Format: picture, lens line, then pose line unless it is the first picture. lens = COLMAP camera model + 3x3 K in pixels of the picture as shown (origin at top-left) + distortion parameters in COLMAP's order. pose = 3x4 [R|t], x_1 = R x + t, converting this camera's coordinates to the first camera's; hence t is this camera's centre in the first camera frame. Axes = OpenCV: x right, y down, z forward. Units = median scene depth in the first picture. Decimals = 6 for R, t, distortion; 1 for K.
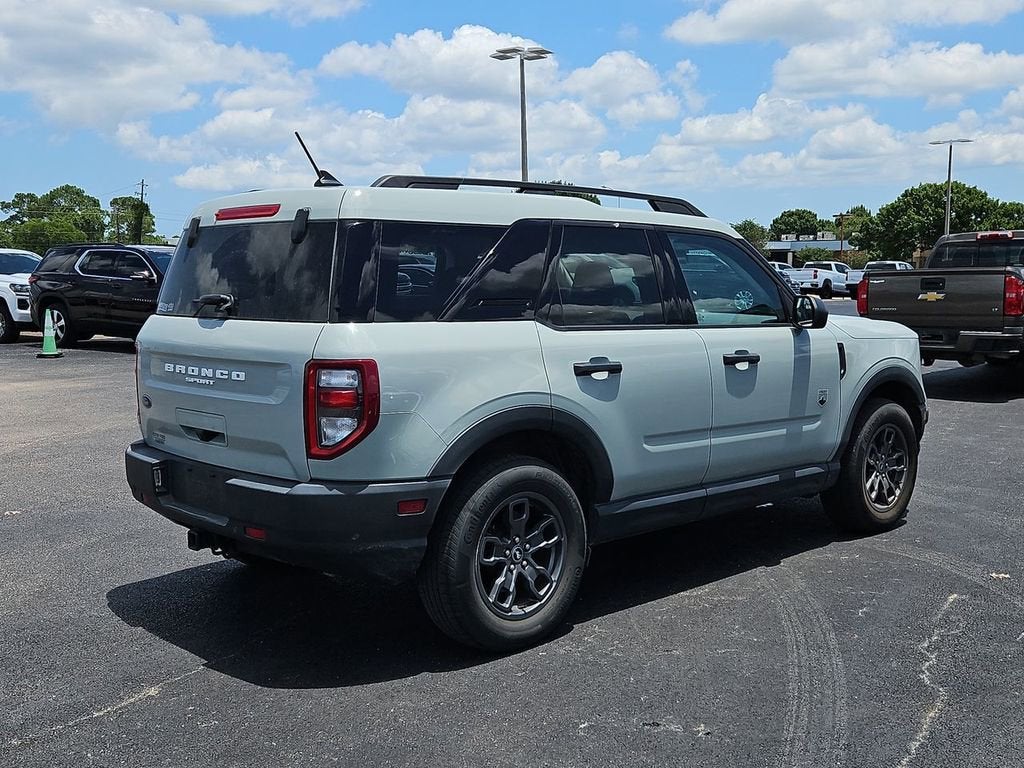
lens RADIAL K [[1102.7, 0, 507.9], [0, 1102.7, 387.8], [0, 0, 1]] dist [0.055446, 0.000000]
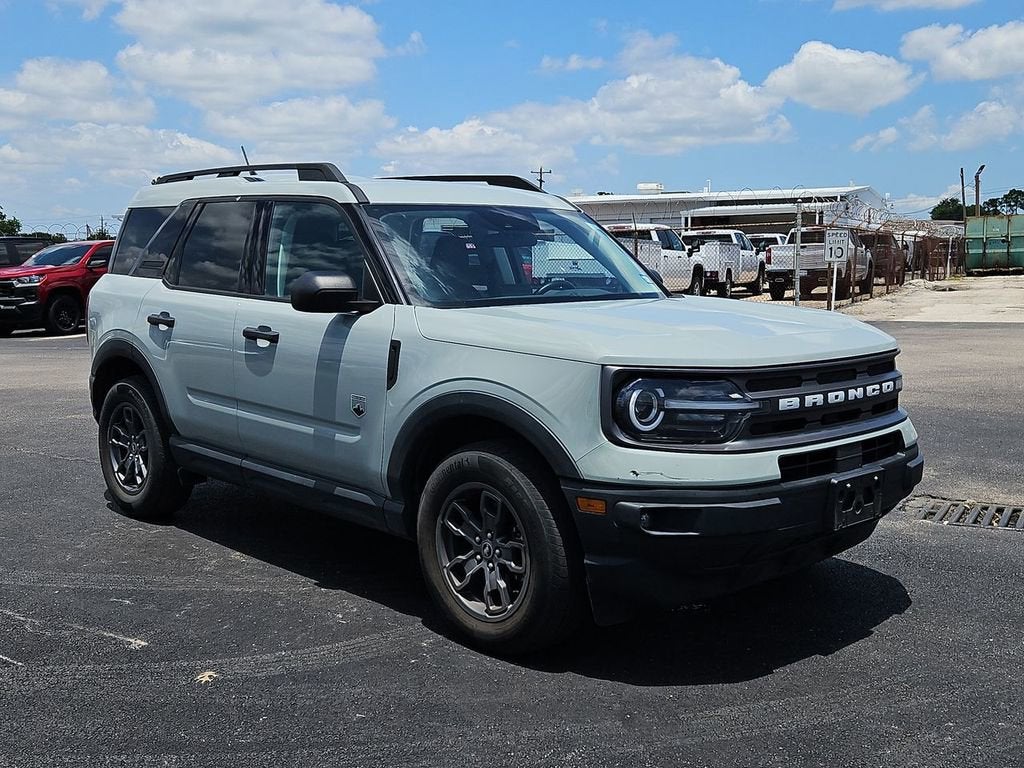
lens RADIAL K [[1102.7, 0, 508.2], [0, 1102.7, 384.1], [0, 0, 1]] dist [0.055446, 0.000000]
pose [[0.007662, 0.125688, -0.992040, 1.266994], [-0.103149, 0.986877, 0.124237, -0.135834], [0.994636, 0.101376, 0.020526, 1.317966]]
